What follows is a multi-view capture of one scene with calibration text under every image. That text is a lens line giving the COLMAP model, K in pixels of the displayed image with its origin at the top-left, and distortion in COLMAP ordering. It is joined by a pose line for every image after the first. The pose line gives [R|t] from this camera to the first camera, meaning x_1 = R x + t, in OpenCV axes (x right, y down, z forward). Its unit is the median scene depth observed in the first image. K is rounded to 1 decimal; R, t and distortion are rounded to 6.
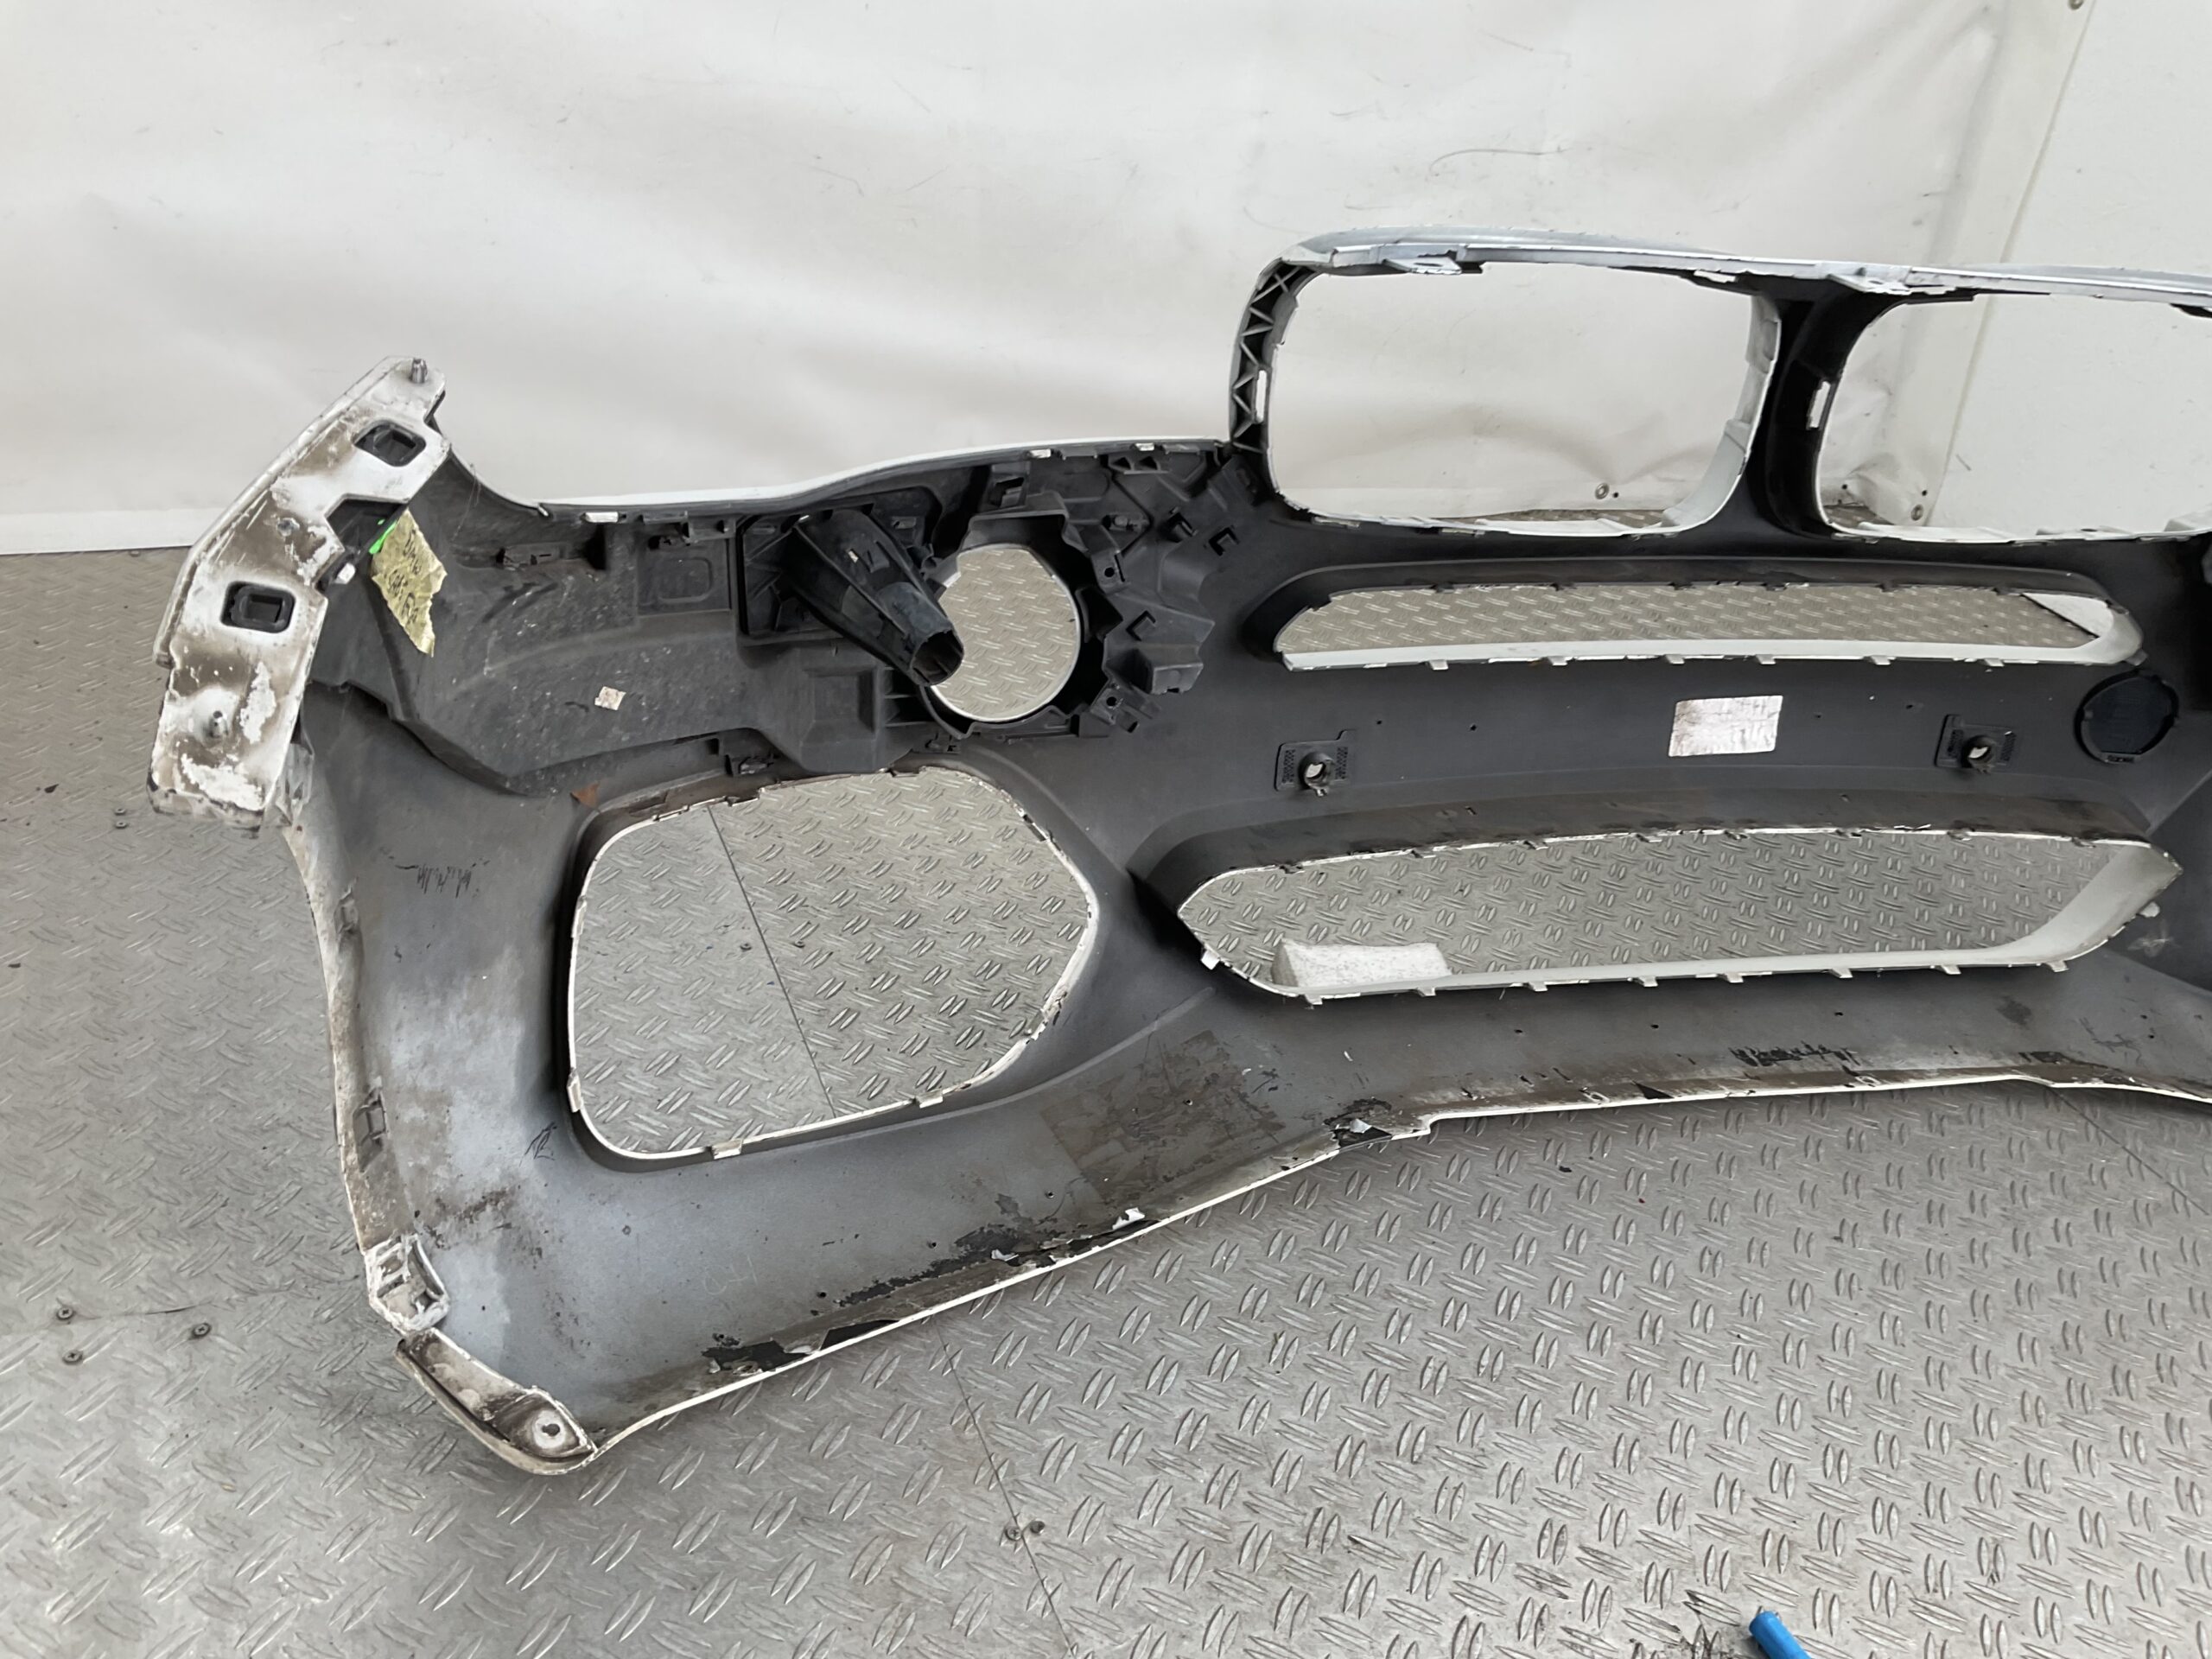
lens RADIAL K [[1834.1, 0, 1116.8], [0, 1834.1, 829.9], [0, 0, 1]] dist [0.073683, -0.139715]
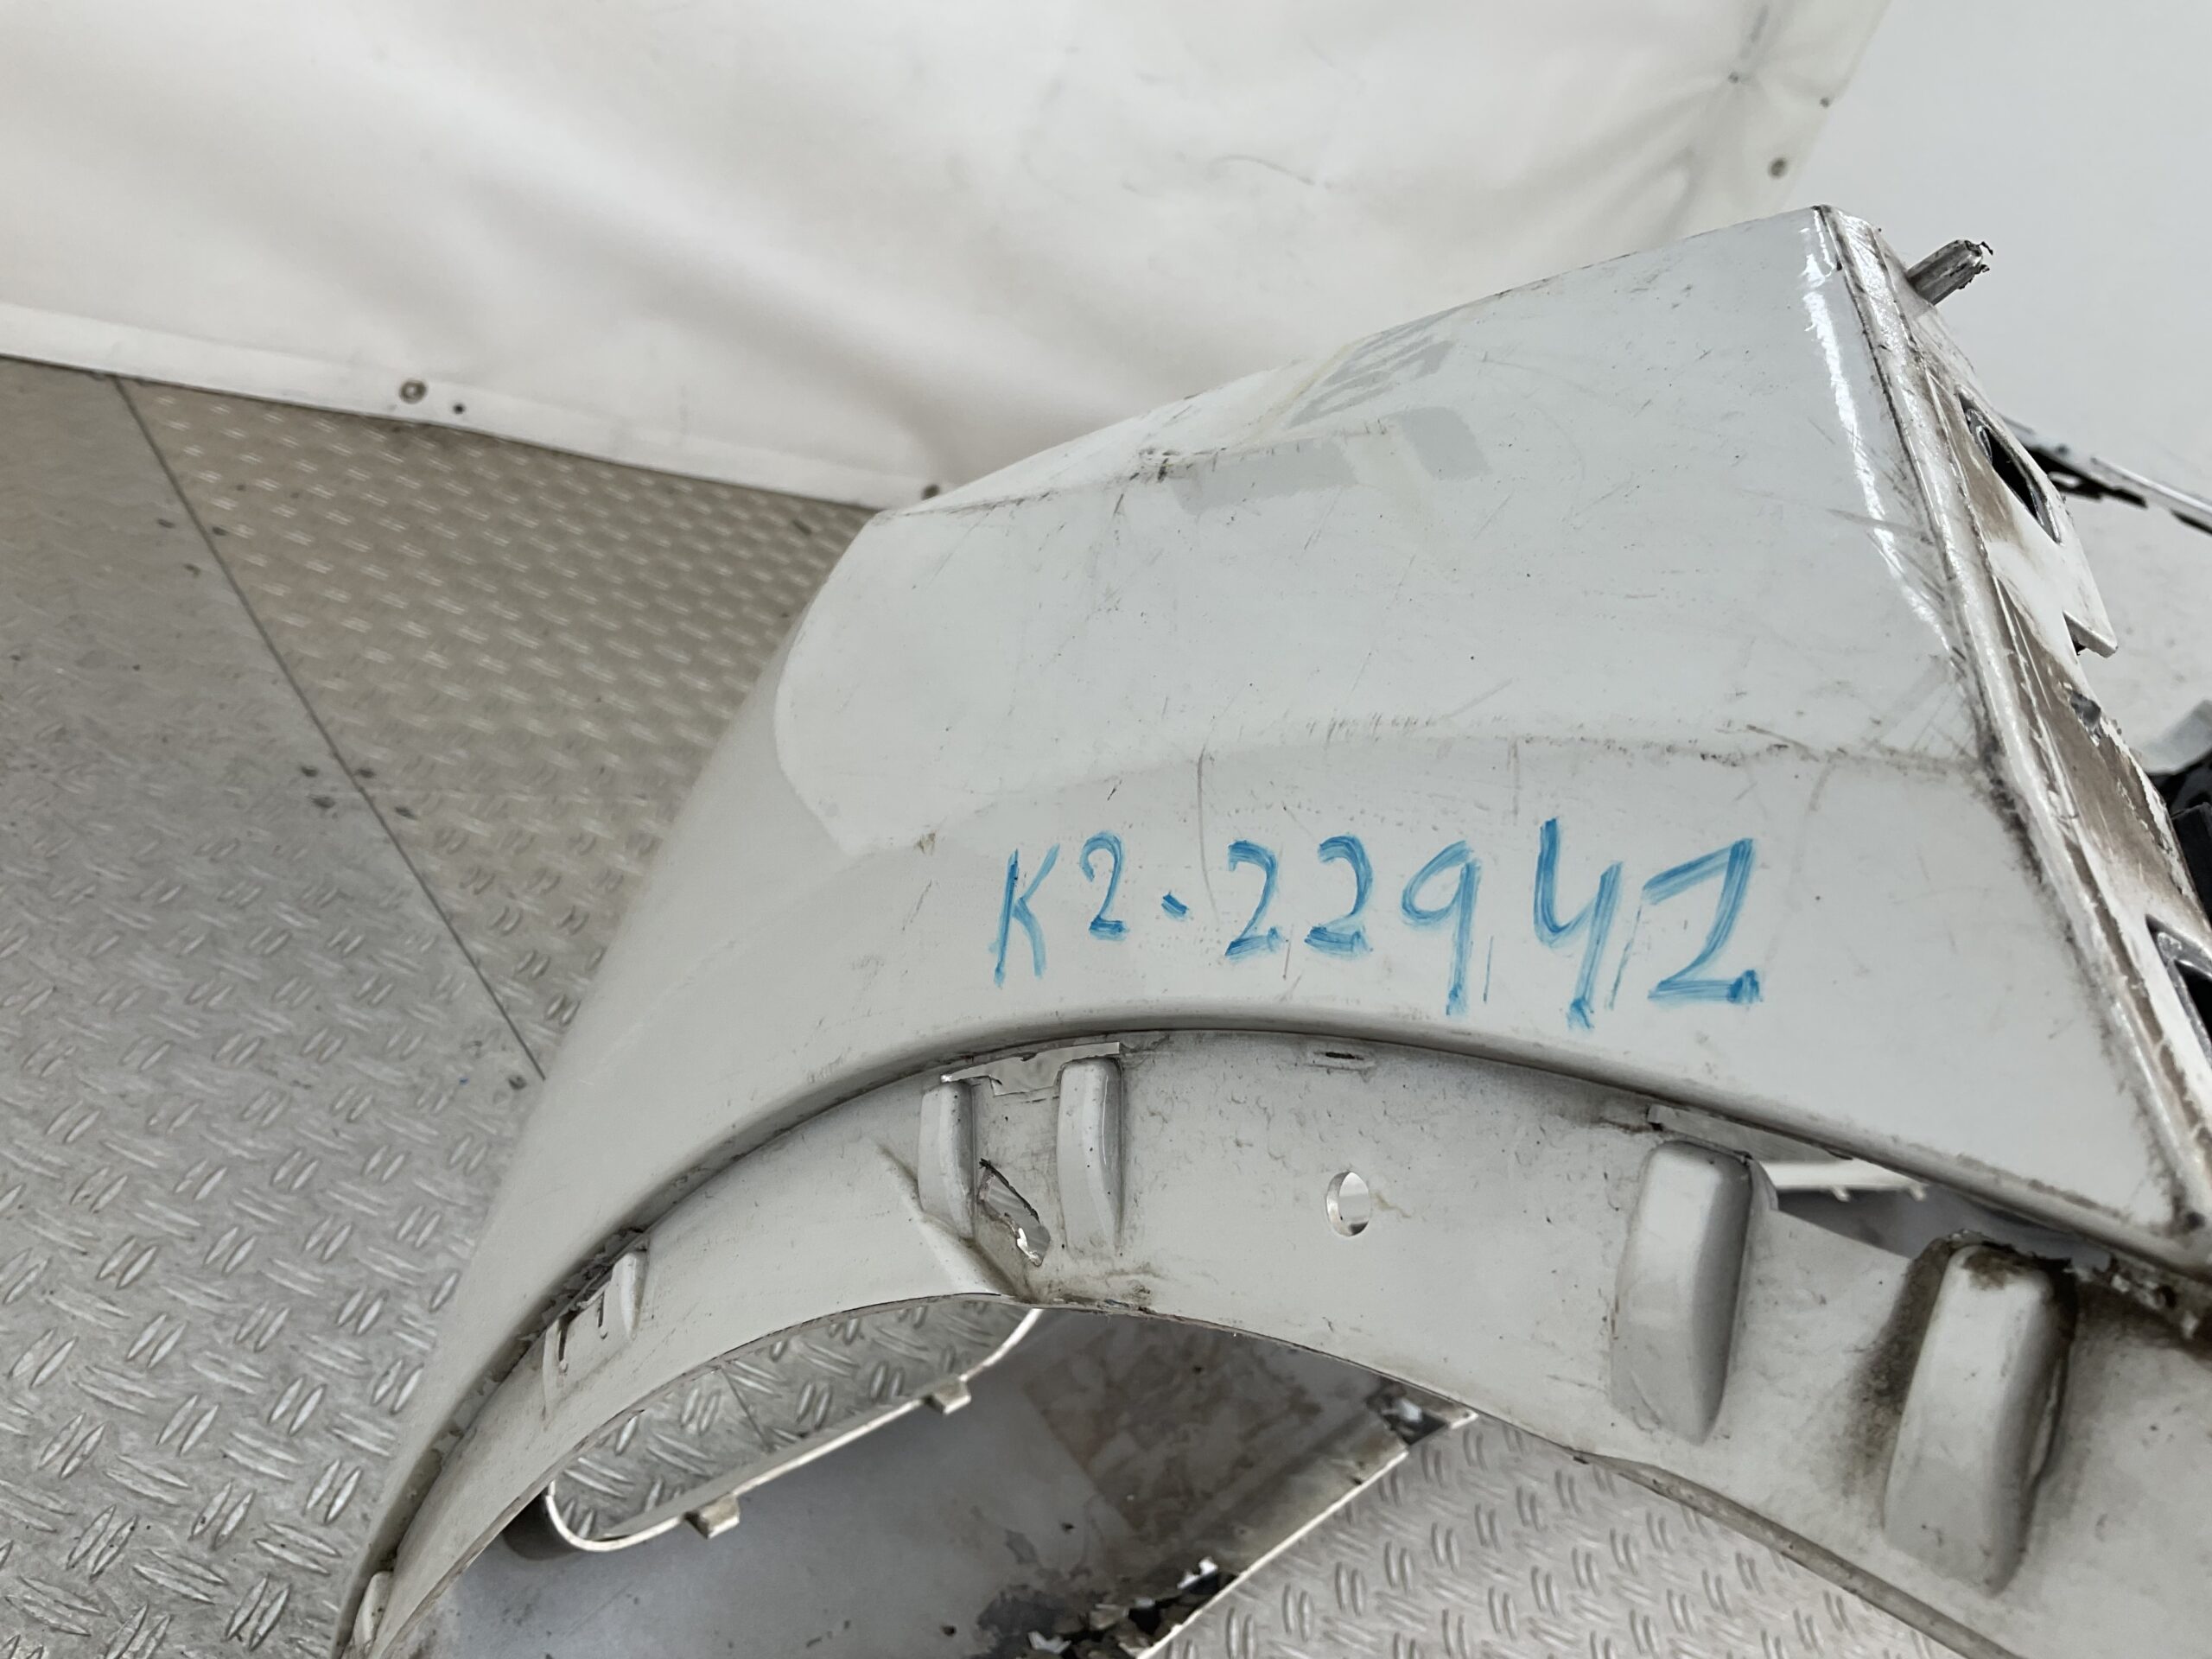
lens RADIAL K [[1834.1, 0, 1101.2], [0, 1834.1, 830.7], [0, 0, 1]] dist [0.073683, -0.139715]
pose [[0.911959, 0.126807, 0.390192, -0.286235], [-0.135312, 0.990786, -0.005739, -0.052091], [-0.387325, -0.047564, 0.920715, 0.313914]]
